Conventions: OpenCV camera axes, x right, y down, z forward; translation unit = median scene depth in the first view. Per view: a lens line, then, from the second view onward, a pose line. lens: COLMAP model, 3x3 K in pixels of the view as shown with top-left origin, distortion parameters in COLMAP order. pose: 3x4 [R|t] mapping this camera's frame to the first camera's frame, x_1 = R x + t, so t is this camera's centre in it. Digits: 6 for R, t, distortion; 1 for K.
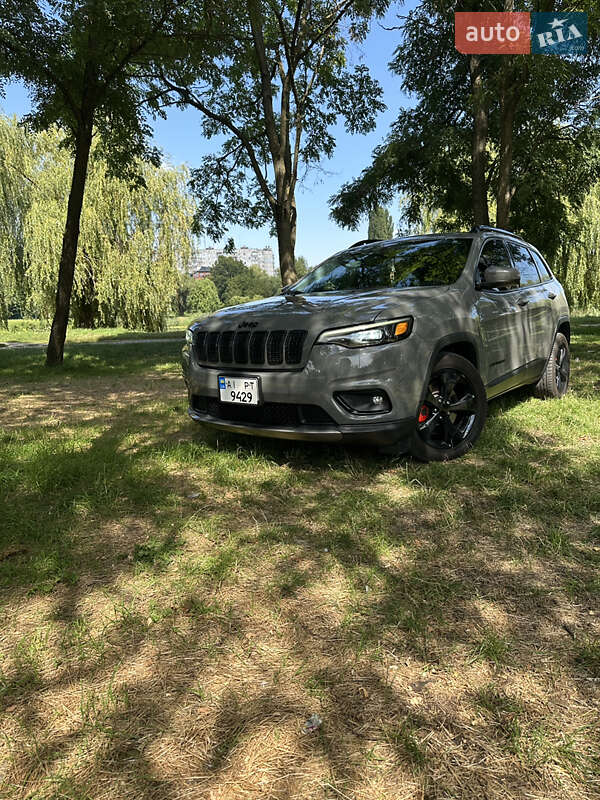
lens RADIAL K [[572.4, 0, 297.0], [0, 572.4, 400.4], [0, 0, 1]] dist [0.036075, -0.045927]
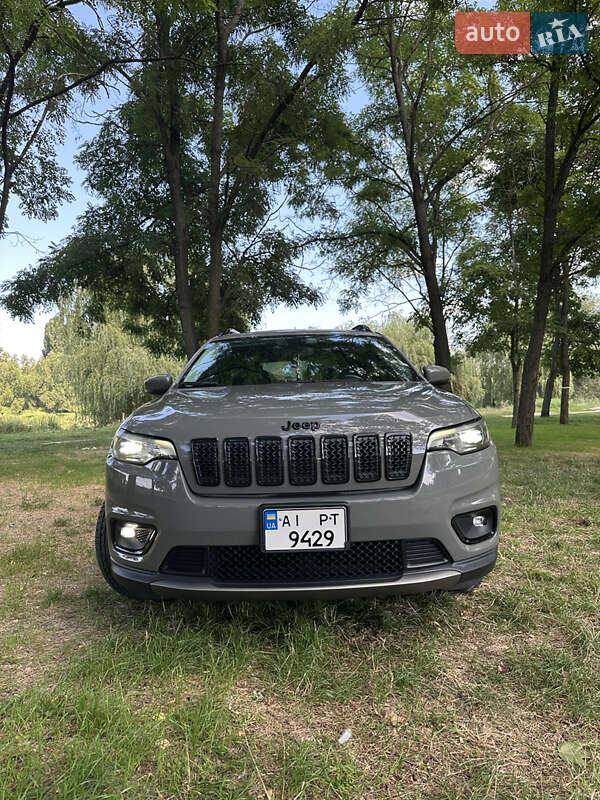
lens RADIAL K [[572.4, 0, 301.1], [0, 572.4, 403.1], [0, 0, 1]] dist [0.036075, -0.045927]
pose [[0.790918, 0.016275, 0.611706, -0.117505], [0.093043, 0.984825, -0.146503, -0.014721], [-0.604807, 0.172787, 0.777401, 0.114634]]
